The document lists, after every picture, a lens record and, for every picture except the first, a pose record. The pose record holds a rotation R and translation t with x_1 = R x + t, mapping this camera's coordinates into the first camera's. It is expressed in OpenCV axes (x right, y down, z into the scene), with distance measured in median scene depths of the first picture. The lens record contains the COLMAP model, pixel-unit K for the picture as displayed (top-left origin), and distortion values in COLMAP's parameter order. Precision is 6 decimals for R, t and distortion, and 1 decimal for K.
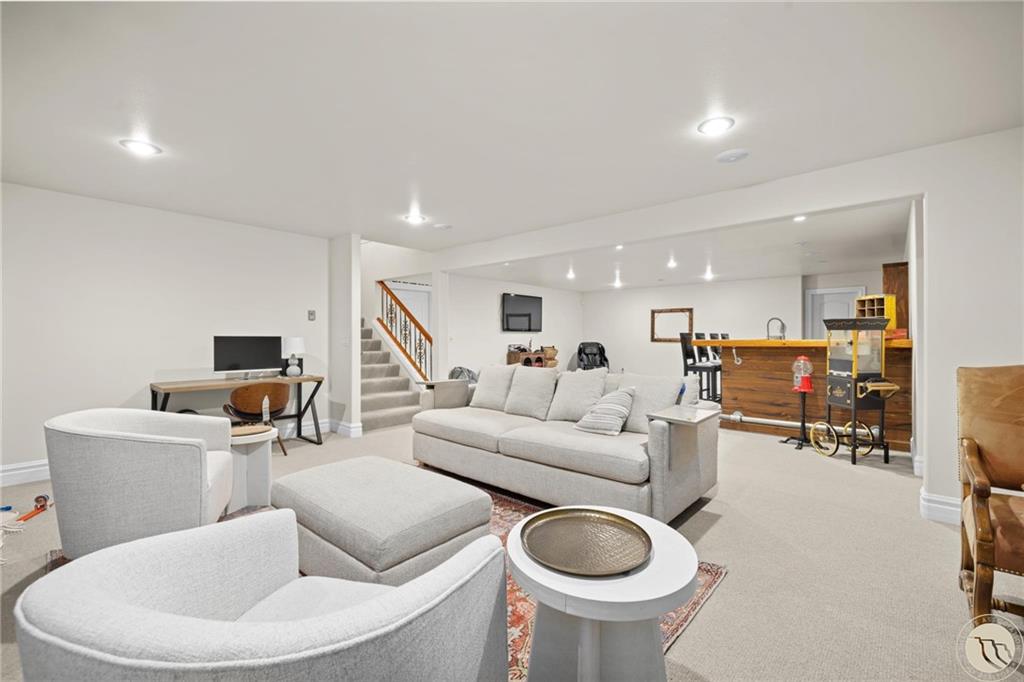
lens RADIAL K [[433.1, 0, 512.6], [0, 433.1, 337.3], [0, 0, 1]] dist [-0.001597, -0.000035]
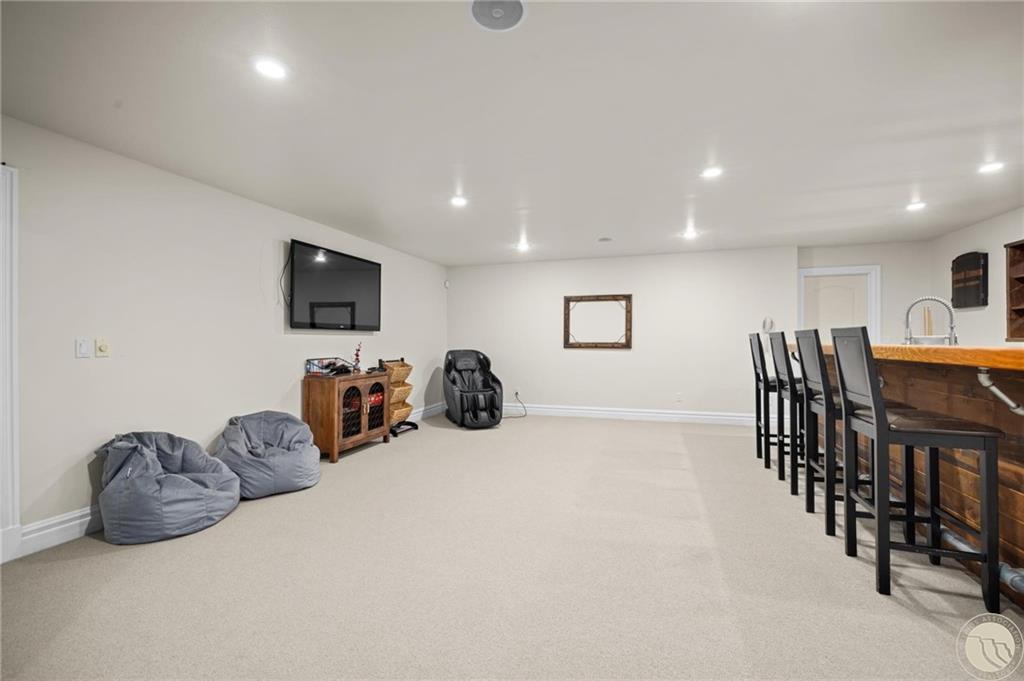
lens RADIAL K [[433.1, 0, 514.2], [0, 433.1, 338.2], [0, 0, 1]] dist [-0.001597, -0.000035]
pose [[0.918986, -0.000761, 0.394291, 0.010896], [0.003448, 0.999975, -0.006105, -0.000722], [-0.394276, 0.006970, 0.918966, 0.470520]]
